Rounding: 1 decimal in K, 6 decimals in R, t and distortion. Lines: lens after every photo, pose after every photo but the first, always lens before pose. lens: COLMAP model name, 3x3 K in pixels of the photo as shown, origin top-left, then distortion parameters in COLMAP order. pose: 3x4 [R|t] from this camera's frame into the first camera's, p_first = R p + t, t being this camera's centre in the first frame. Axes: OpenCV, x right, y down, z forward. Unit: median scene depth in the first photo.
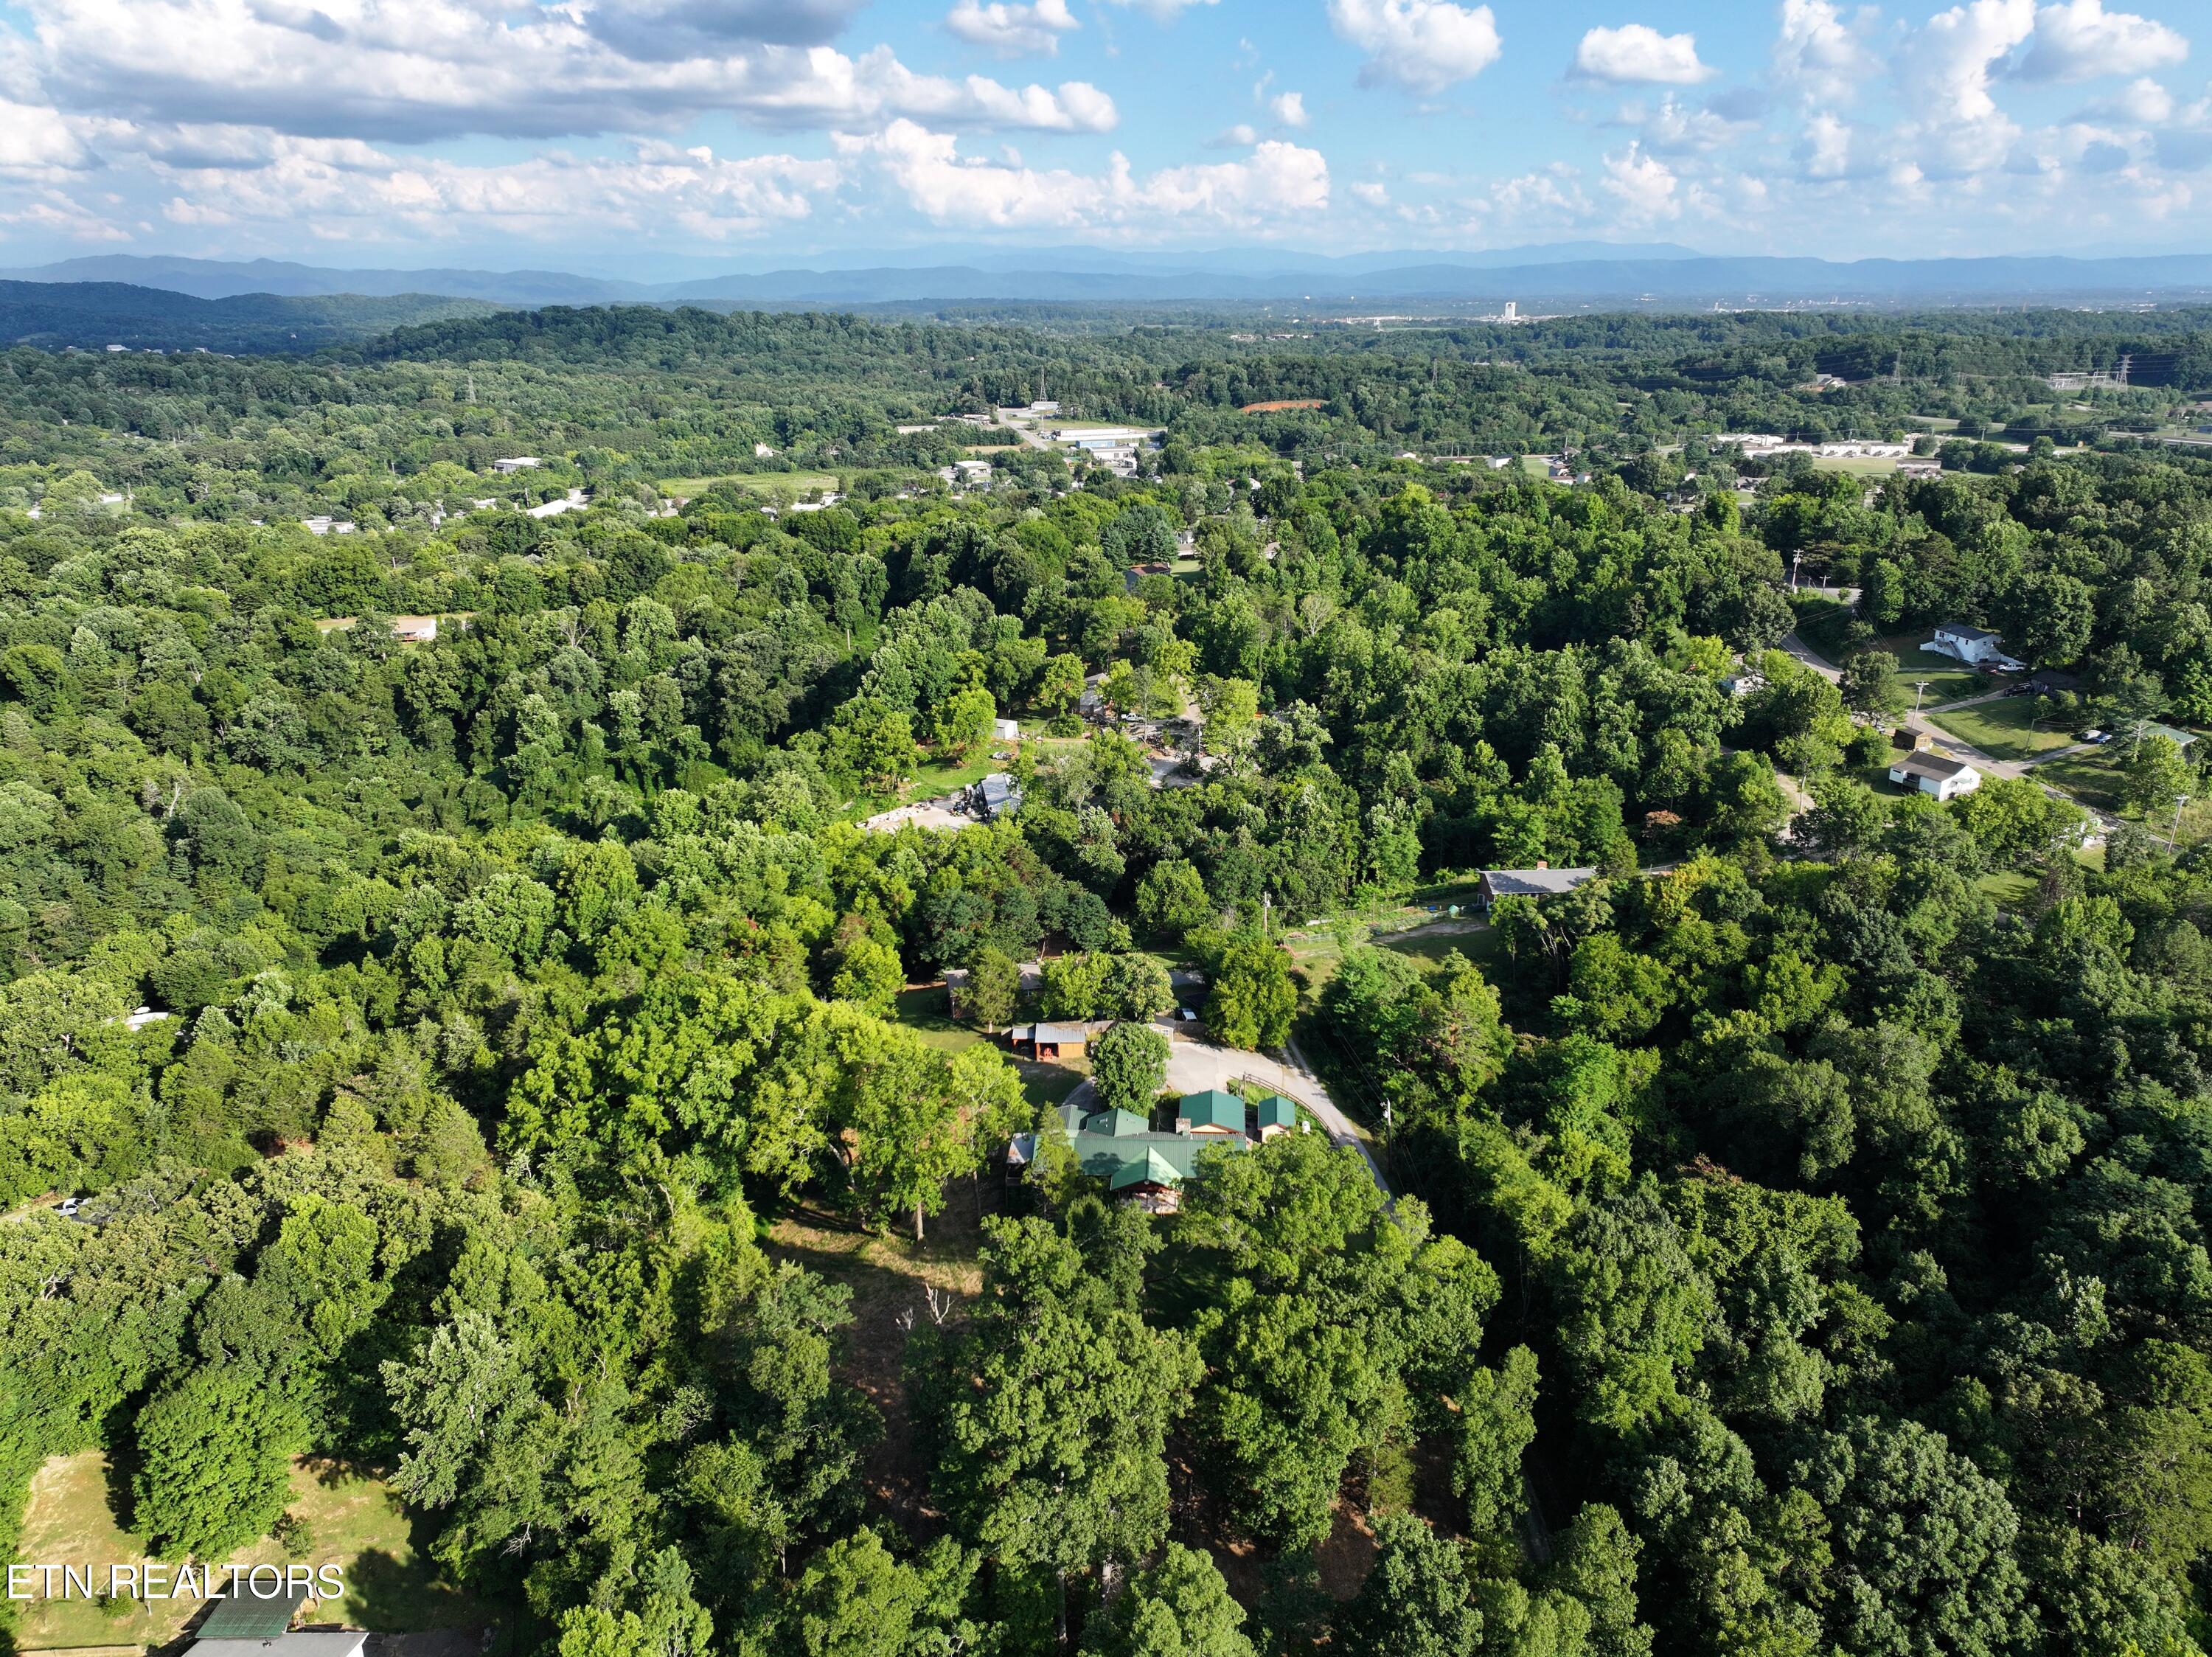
lens RADIAL K [[1553.6, 0, 1112.4], [0, 1553.6, 825.8], [0, 0, 1]] dist [-0.003525, 0.021341]
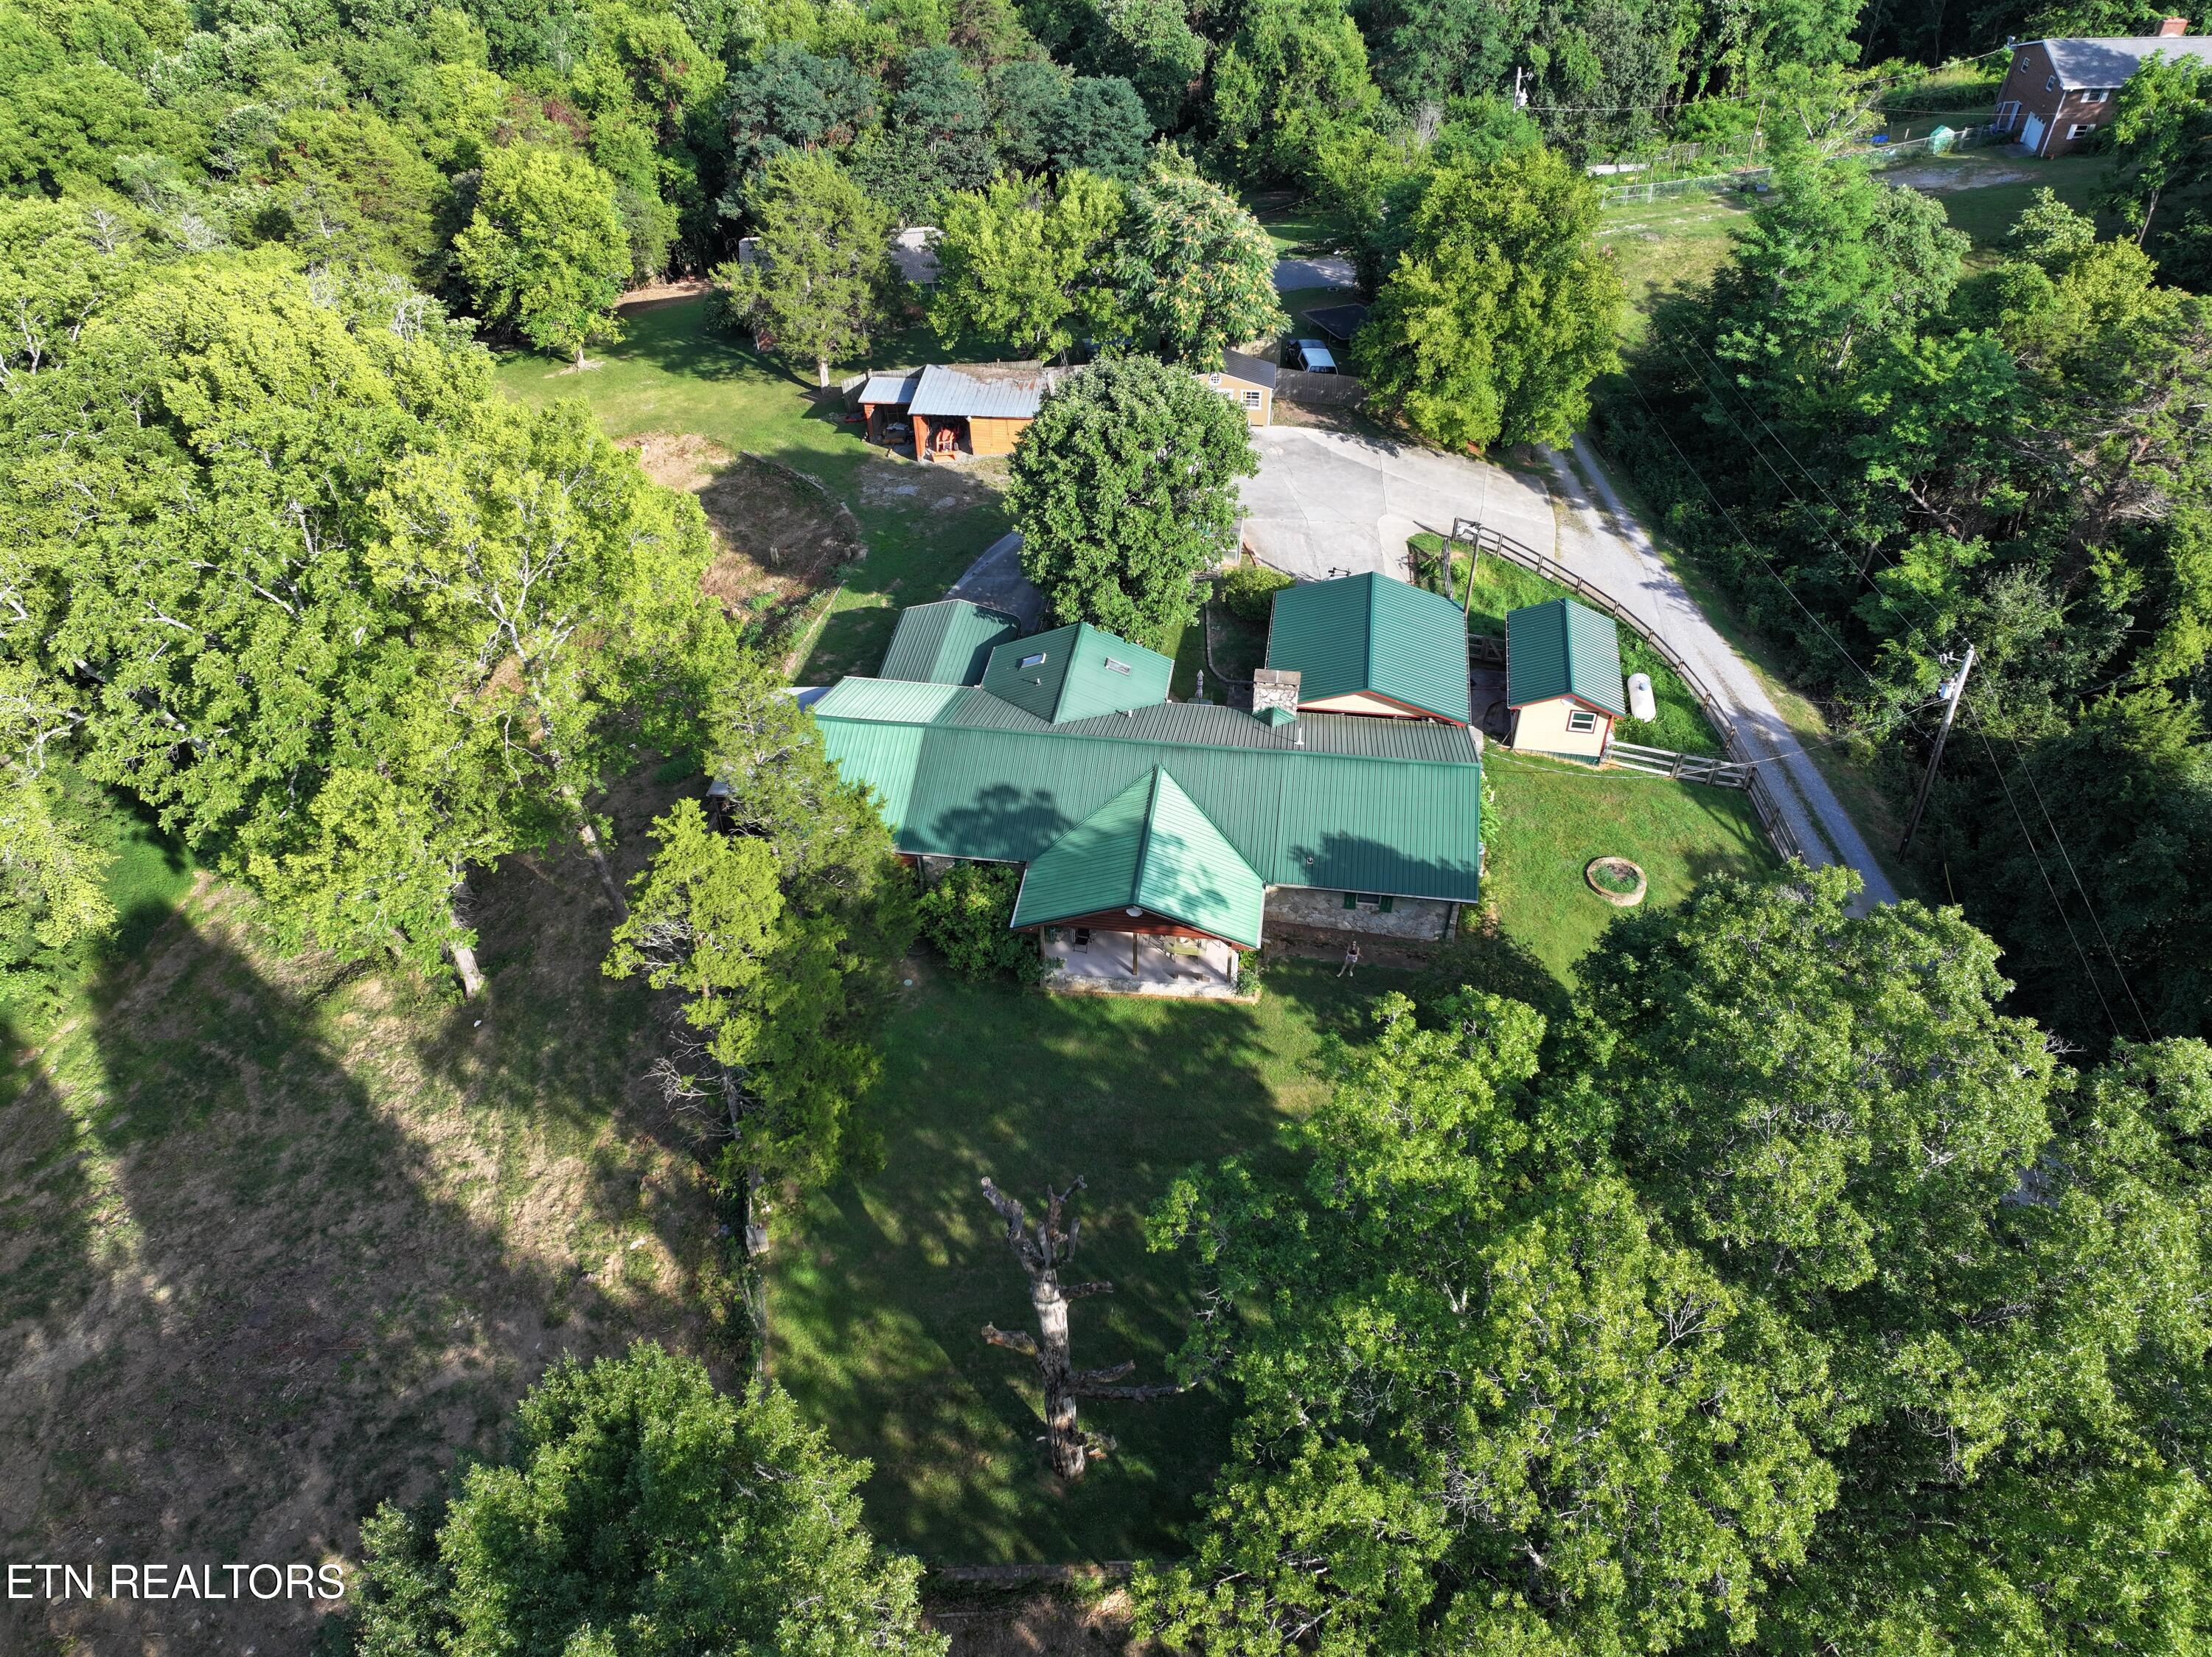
lens RADIAL K [[1553.6, 0, 1112.4], [0, 1553.6, 825.8], [0, 0, 1]] dist [-0.003525, 0.021341]
pose [[0.996805, 0.049978, -0.062313, 0.029009], [-0.022463, 0.923993, 0.381750, 0.084731], [0.076656, -0.379131, 0.922163, 0.603117]]
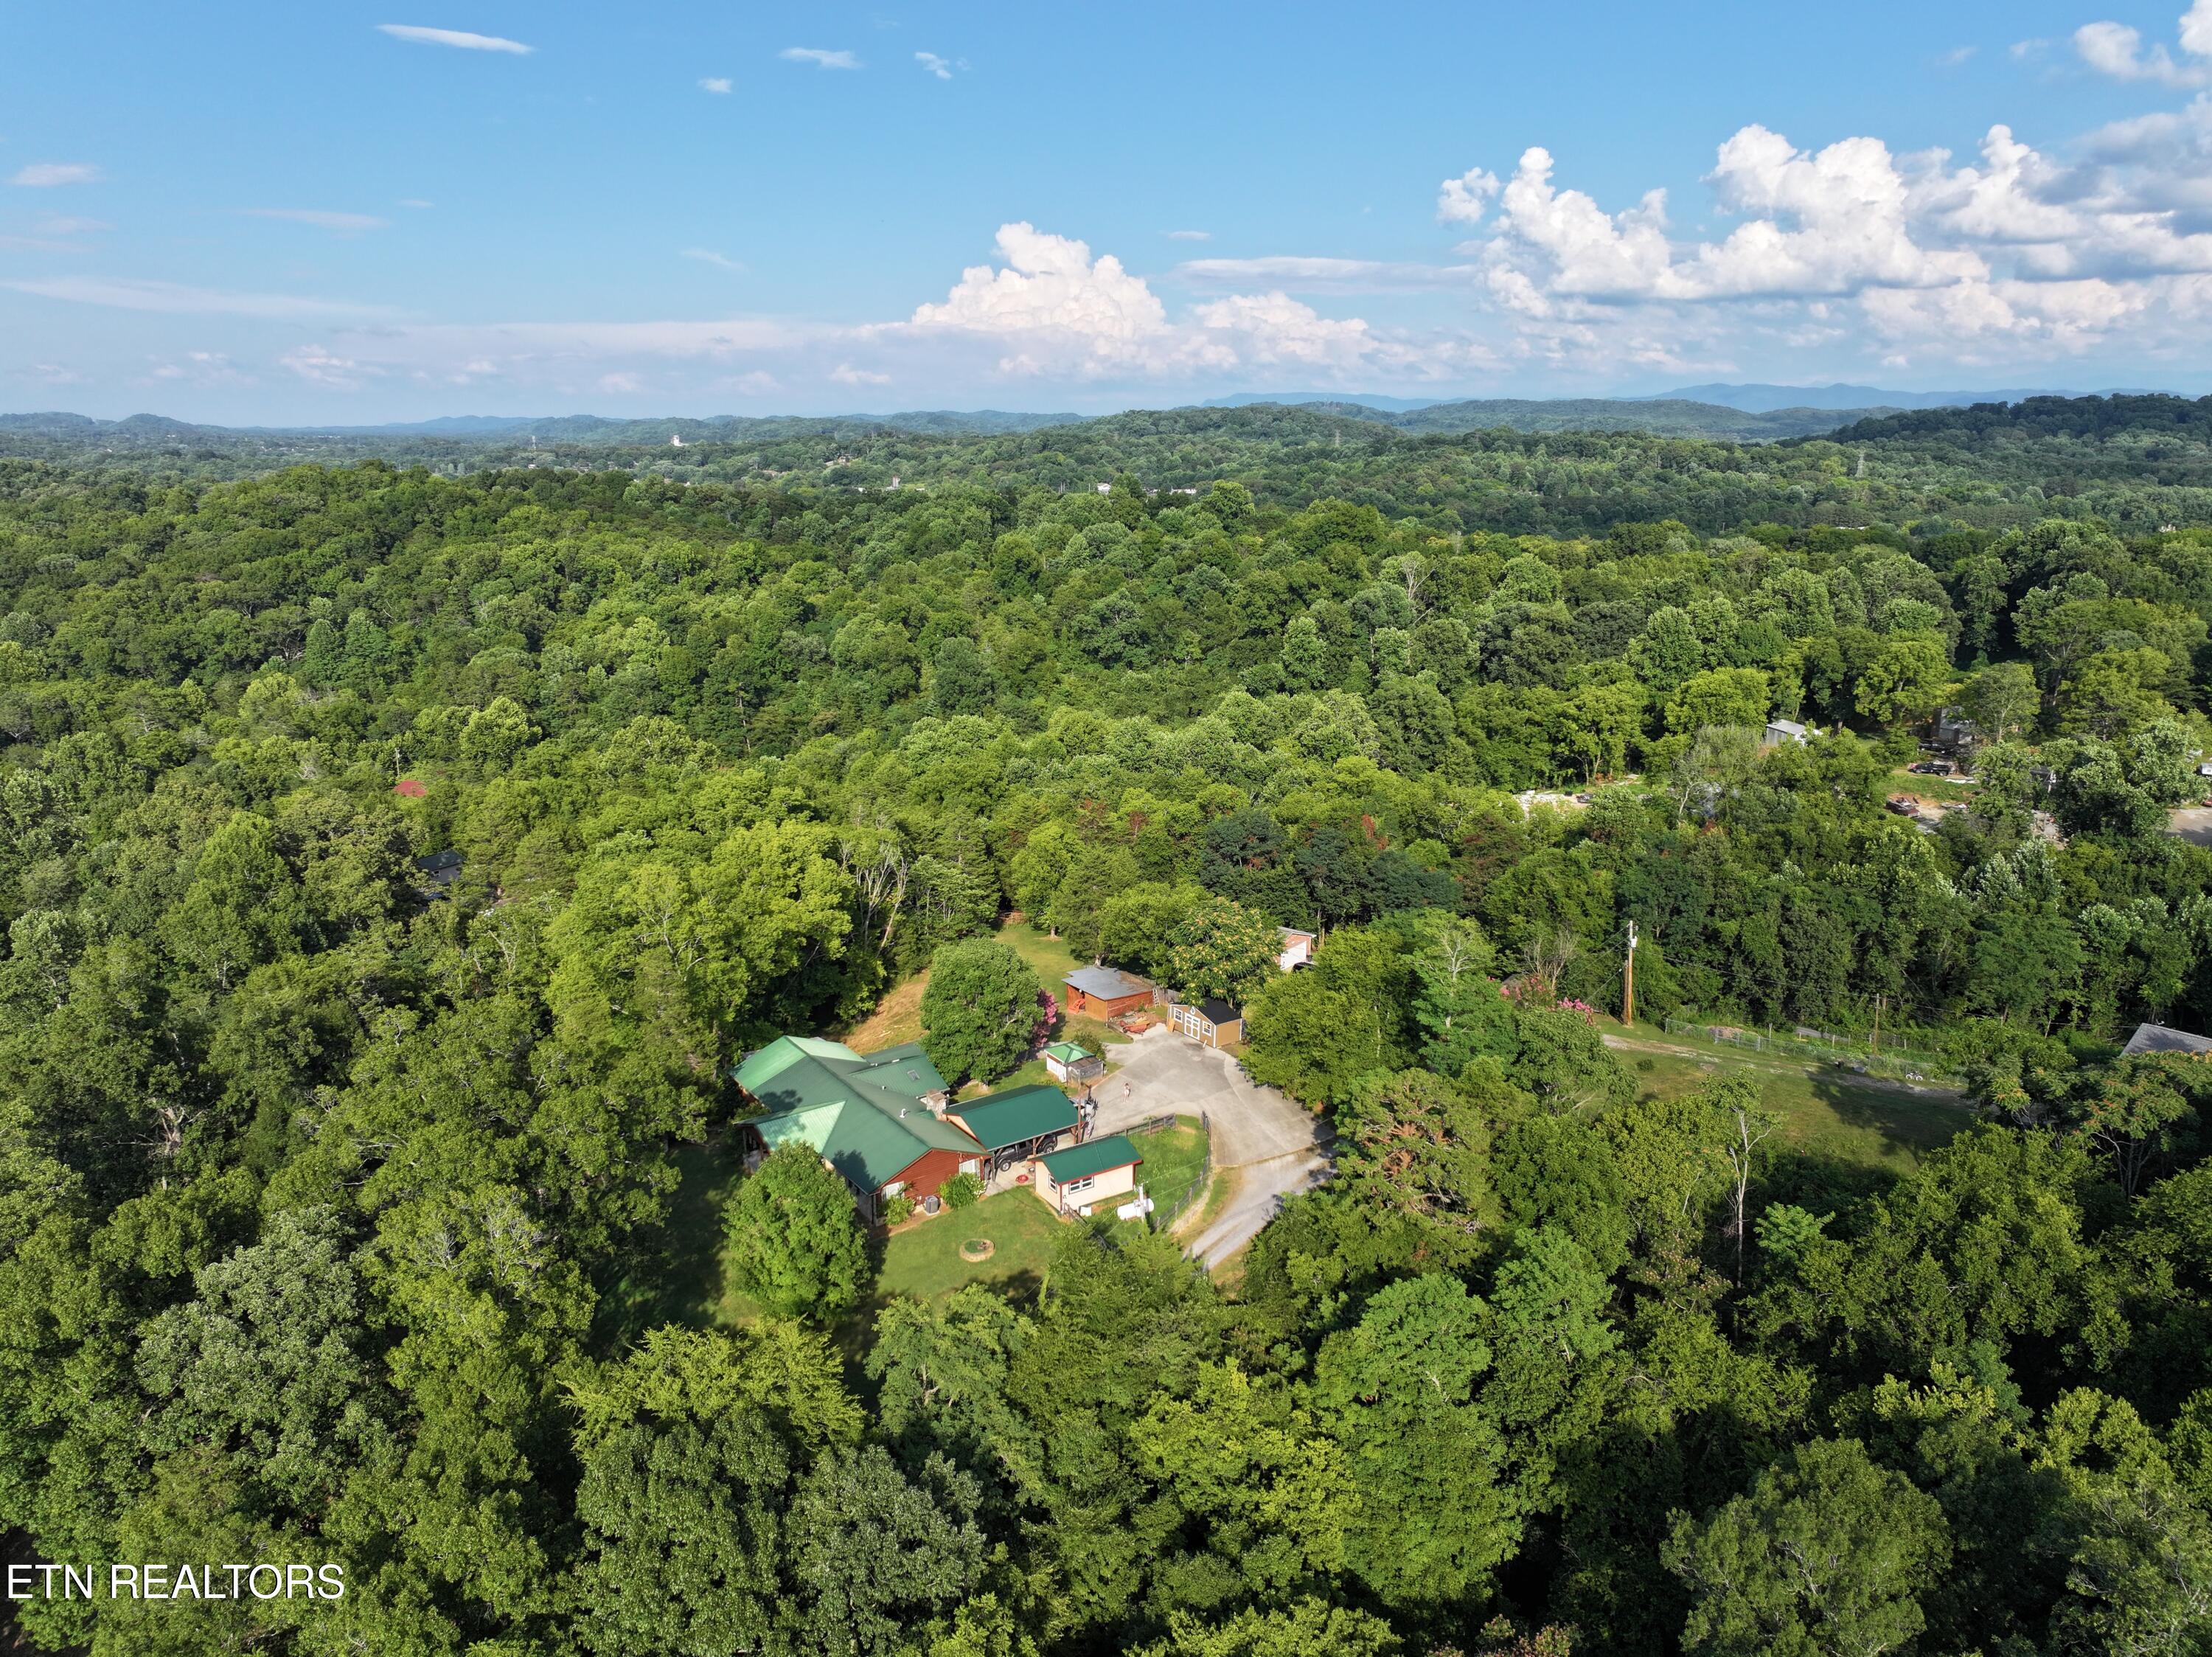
lens RADIAL K [[1553.6, 0, 1112.4], [0, 1553.6, 825.8], [0, 0, 1]] dist [-0.003525, 0.021341]
pose [[0.619730, 0.198127, -0.759395, 0.462672], [-0.253794, 0.966212, 0.044969, 0.036721], [0.742646, 0.164861, 0.649074, 0.553947]]
